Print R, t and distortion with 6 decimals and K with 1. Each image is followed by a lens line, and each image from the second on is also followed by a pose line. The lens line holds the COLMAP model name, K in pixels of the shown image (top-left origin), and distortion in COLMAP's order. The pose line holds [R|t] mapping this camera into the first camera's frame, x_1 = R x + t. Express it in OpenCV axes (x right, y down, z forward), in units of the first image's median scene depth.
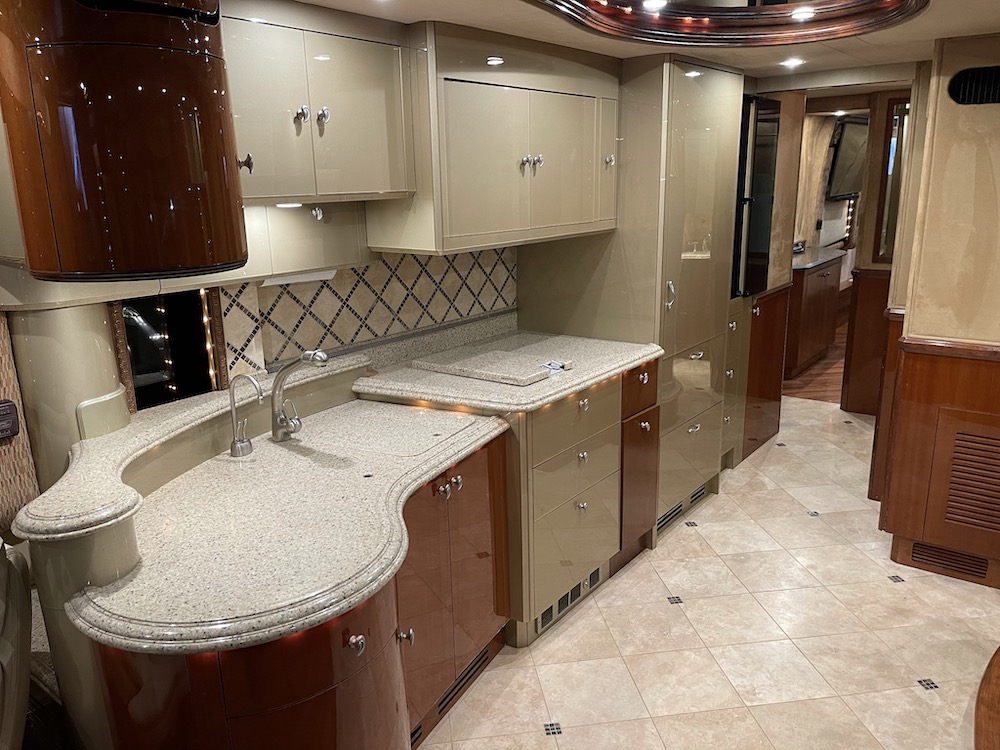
lens RADIAL K [[752.3, 0, 497.2], [0, 752.3, 376.4], [0, 0, 1]] dist [0.072416, -0.096343]
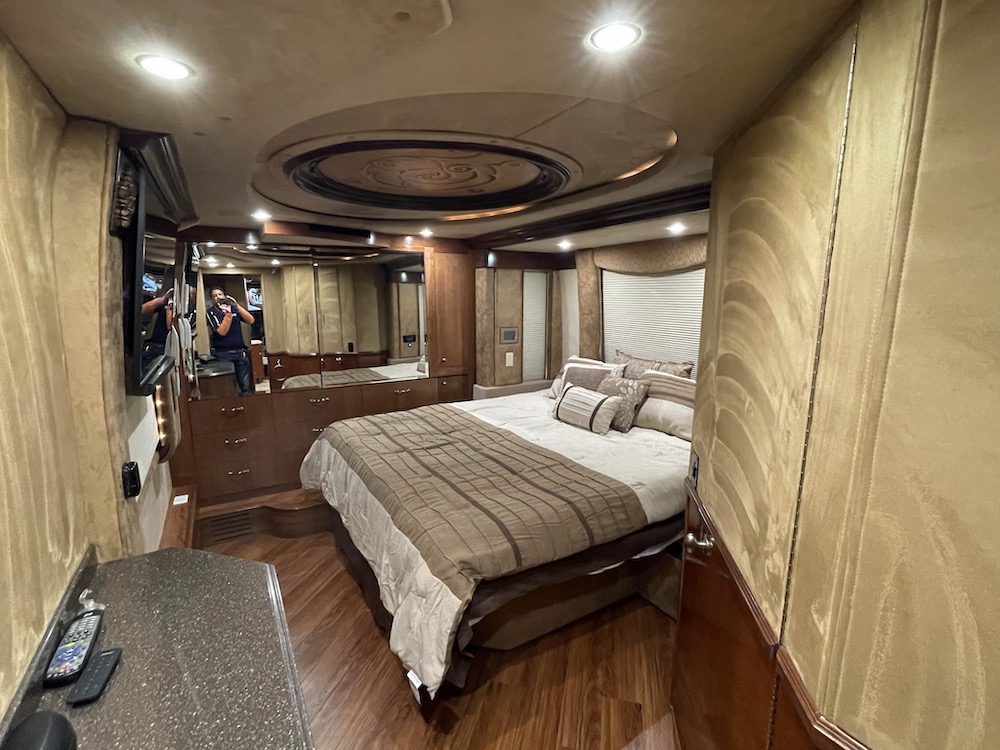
lens RADIAL K [[467.9, 0, 499.6], [0, 467.9, 375.2], [0, 0, 1]] dist [-0.008632, 0.003627]
pose [[0.366013, -0.130239, 0.921451, 0.728268], [0.220646, 0.974070, 0.050032, -0.510709], [-0.904074, 0.185002, 0.385259, 1.836585]]
